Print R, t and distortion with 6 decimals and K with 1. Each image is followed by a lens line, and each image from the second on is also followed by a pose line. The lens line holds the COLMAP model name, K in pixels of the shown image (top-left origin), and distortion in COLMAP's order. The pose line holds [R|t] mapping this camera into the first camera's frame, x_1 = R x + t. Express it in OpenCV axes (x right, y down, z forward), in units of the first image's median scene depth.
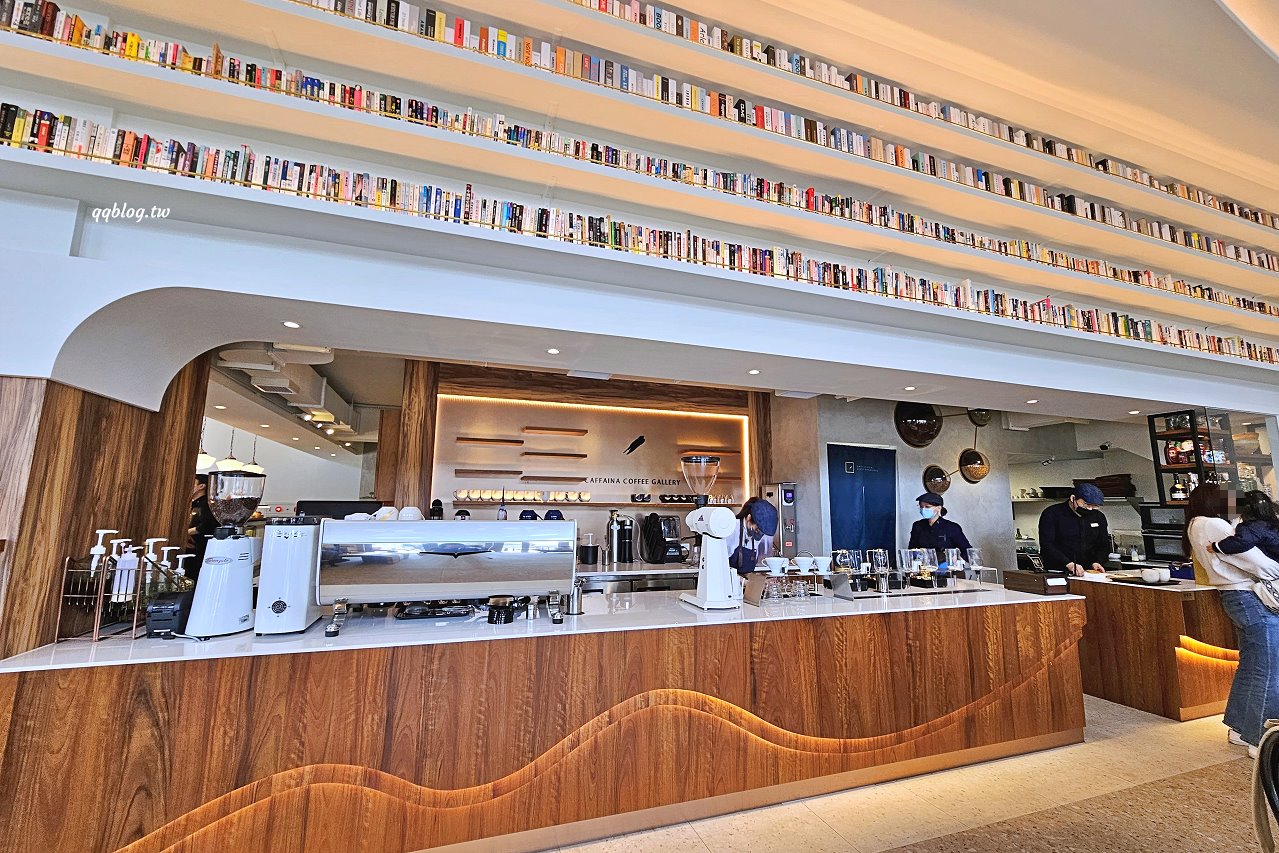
lens RADIAL K [[531.2, 0, 627.6], [0, 531.2, 426.6], [0, 0, 1]] dist [-0.004209, -0.000259]
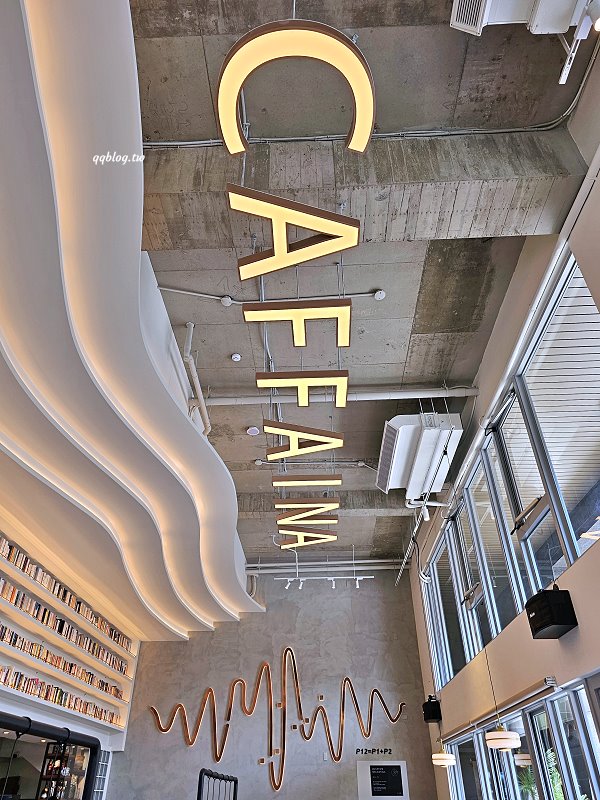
lens RADIAL K [[550.0, 0, 293.7], [0, 550.0, 405.9], [0, 0, 1]] dist [0.029449, -0.025826]
pose [[0.365240, 0.532674, 0.763451, -1.113869], [-0.135795, 0.841824, -0.522391, -0.163106], [-0.920956, 0.087125, 0.379802, -0.859898]]
